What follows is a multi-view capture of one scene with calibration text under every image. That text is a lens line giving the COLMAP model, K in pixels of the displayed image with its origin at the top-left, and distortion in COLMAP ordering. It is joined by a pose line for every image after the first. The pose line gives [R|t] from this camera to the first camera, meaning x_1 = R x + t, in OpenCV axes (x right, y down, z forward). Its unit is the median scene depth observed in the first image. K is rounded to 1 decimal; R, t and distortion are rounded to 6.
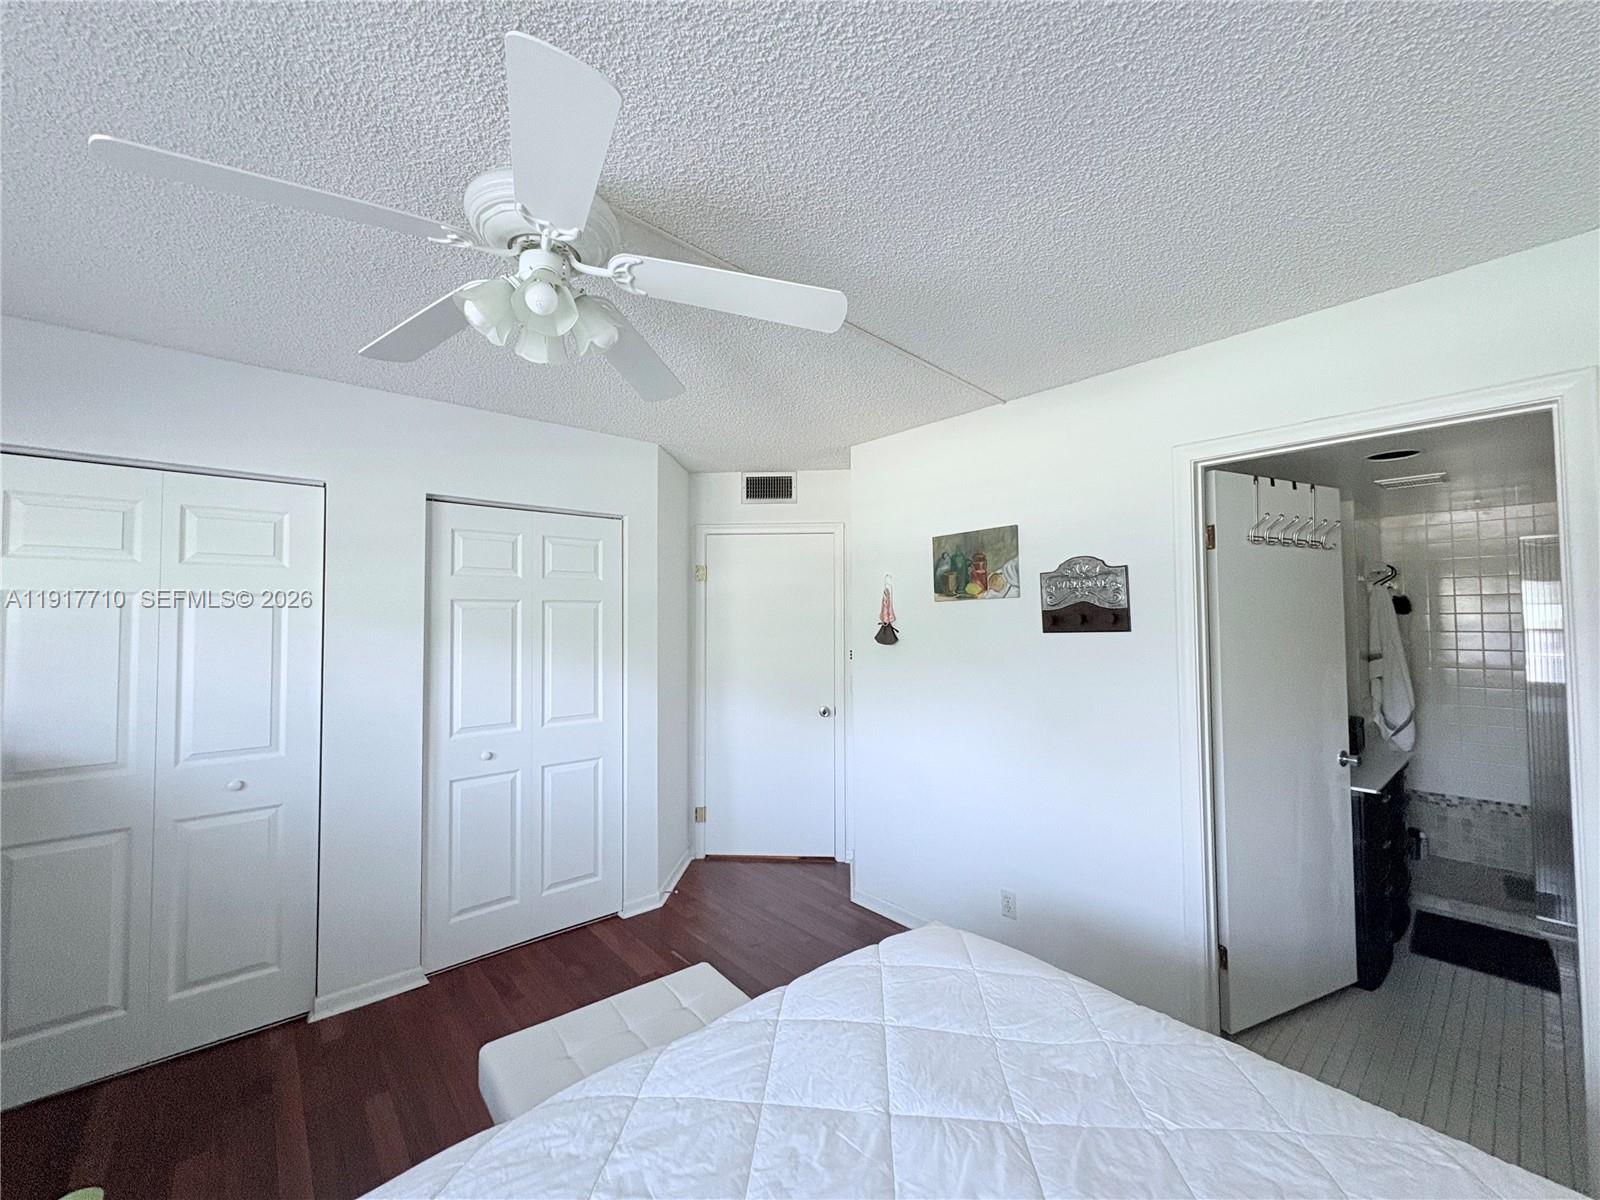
lens RADIAL K [[643.2, 0, 802.0], [0, 643.2, 597.3], [0, 0, 1]] dist [0.000701, 0.000702]
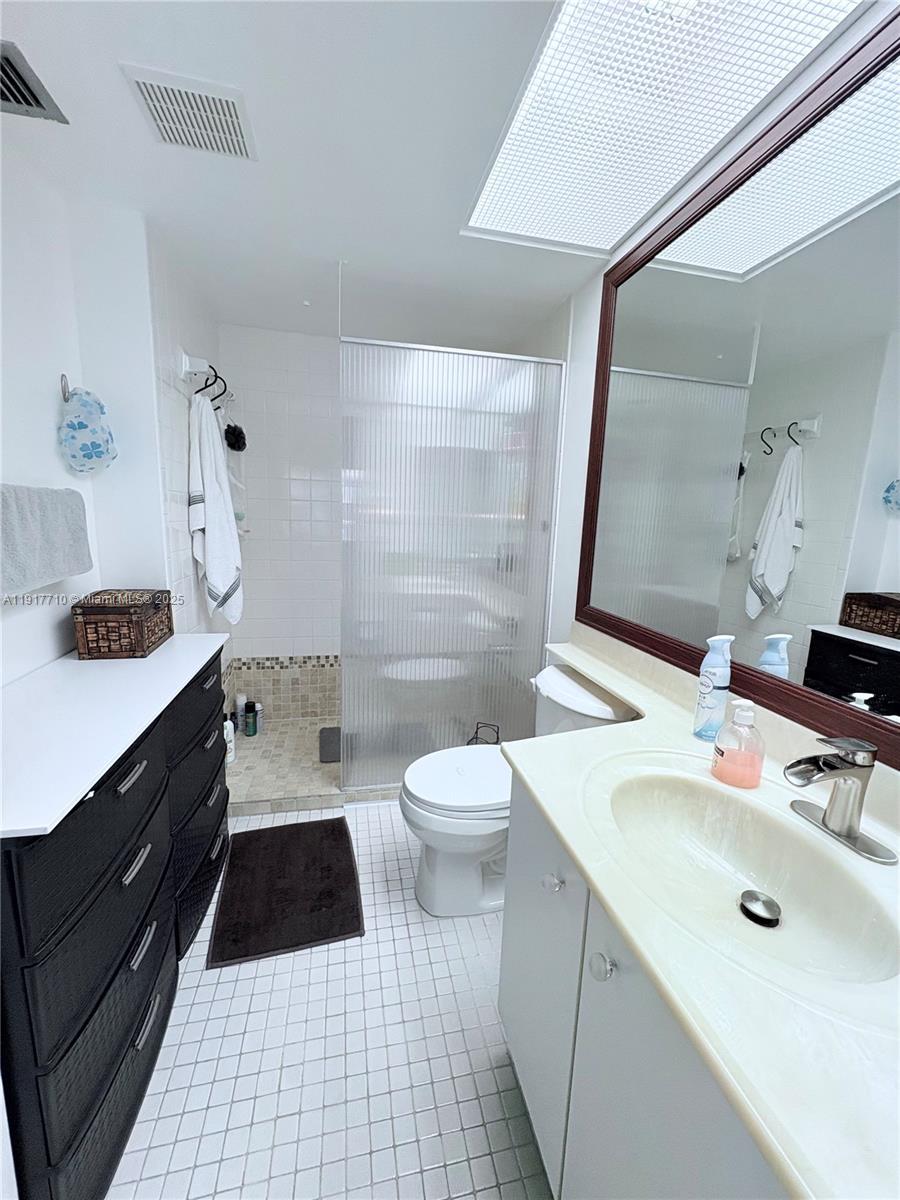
lens RADIAL K [[482.4, 0, 451.1], [0, 482.4, 601.4], [0, 0, 1]] dist [0.000701, 0.000702]
pose [[0.480679, -0.129875, 0.867226, 0.545661], [-0.065205, 0.980940, 0.183046, 0.085212], [-0.874469, -0.144534, 0.463048, 0.489277]]
